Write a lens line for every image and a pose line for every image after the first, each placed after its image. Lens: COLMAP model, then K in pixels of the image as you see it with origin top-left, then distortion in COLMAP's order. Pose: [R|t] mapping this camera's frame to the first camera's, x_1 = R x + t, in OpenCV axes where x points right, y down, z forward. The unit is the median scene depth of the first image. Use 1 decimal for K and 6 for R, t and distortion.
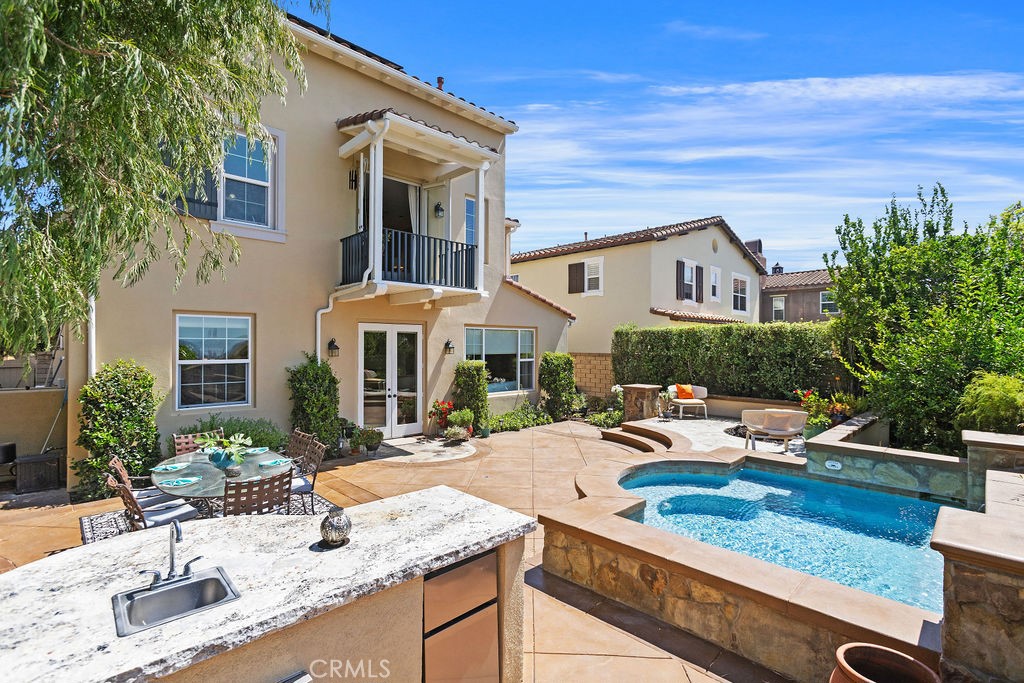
lens RADIAL K [[472.1, 0, 513.0], [0, 472.1, 336.6], [0, 0, 1]] dist [-0.004420, -0.000730]
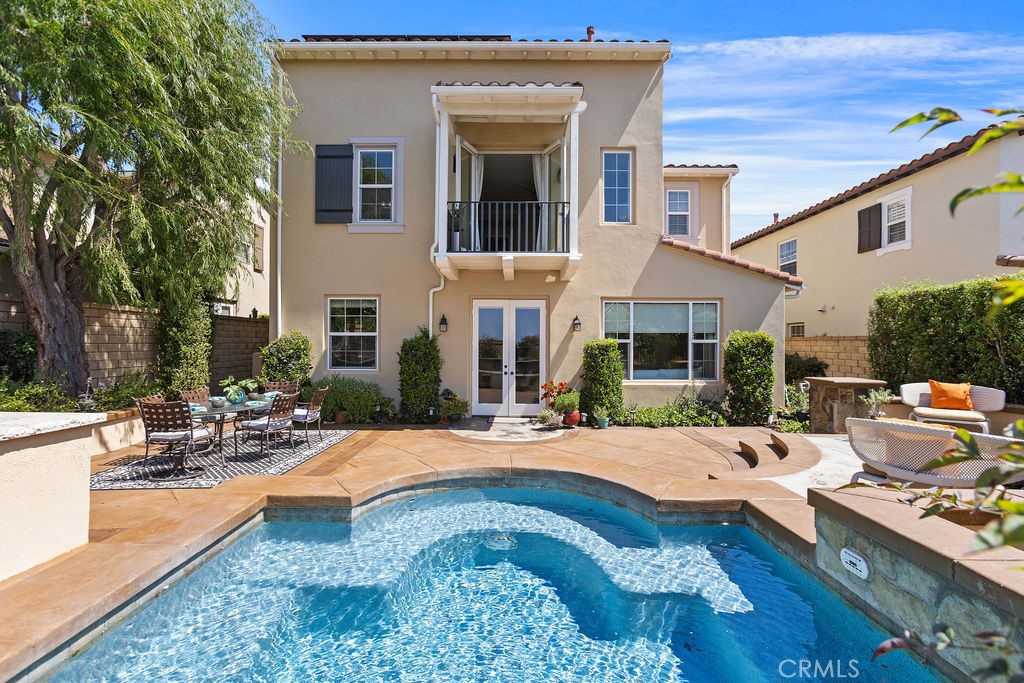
lens RADIAL K [[463.6, 0, 513.4], [0, 463.6, 337.0], [0, 0, 1]] dist [-0.019641, 0.012570]
pose [[0.714321, -0.007200, -0.699781, 0.407050], [0.008109, 0.999965, -0.002012, 0.050472], [0.699771, -0.004237, 0.714355, 0.300940]]
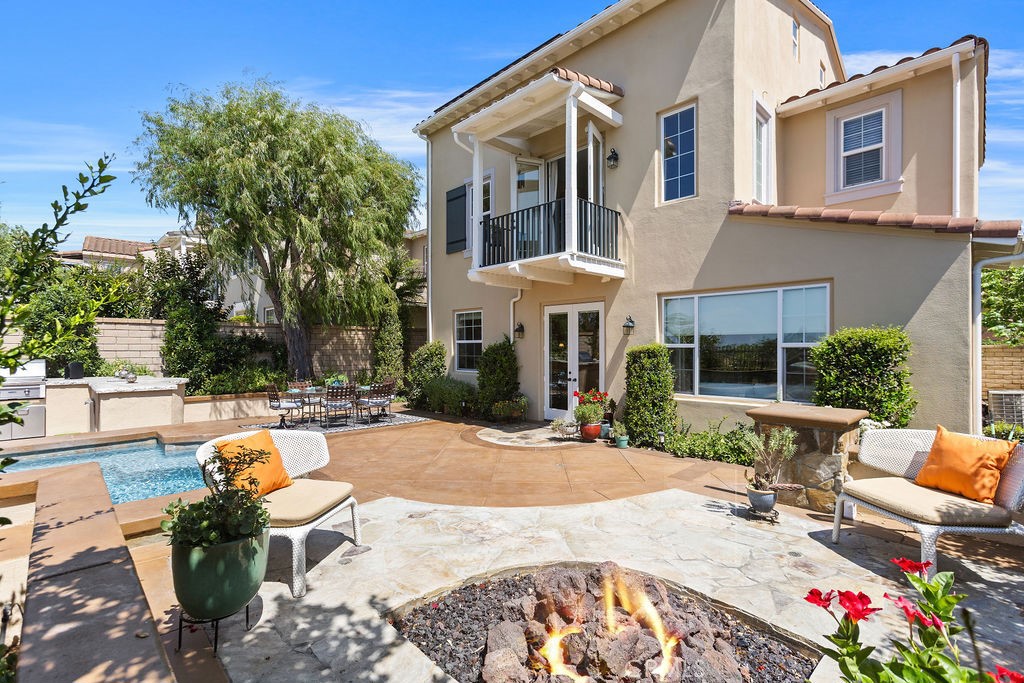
lens RADIAL K [[467.3, 0, 512.0], [0, 467.3, 341.5], [0, 0, 1]] dist [0.000221, 0.000126]
pose [[0.005165, -0.012685, -0.999906, 0.657768], [0.018282, 0.999754, -0.012588, 0.055880], [0.999820, -0.018215, 0.005395, 0.832029]]
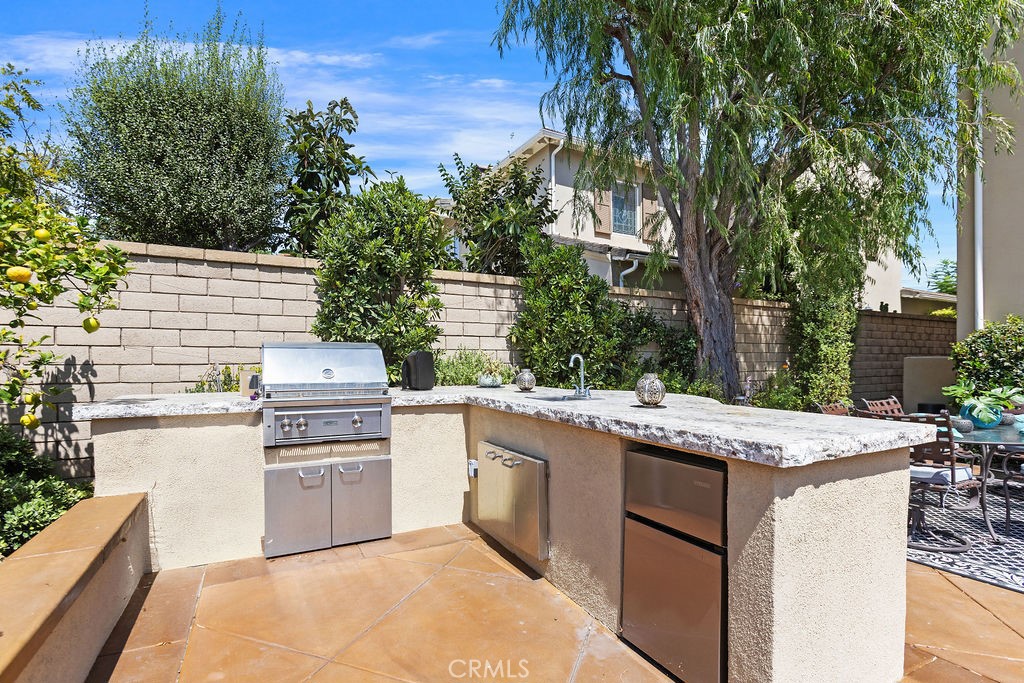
lens RADIAL K [[472.1, 0, 513.0], [0, 472.1, 336.6], [0, 0, 1]] dist [-0.004420, -0.000730]
pose [[-0.266394, -0.050675, -0.962531, 0.157927], [0.017692, 0.998192, -0.057449, 0.078915], [0.963702, -0.032333, -0.265015, 0.229134]]
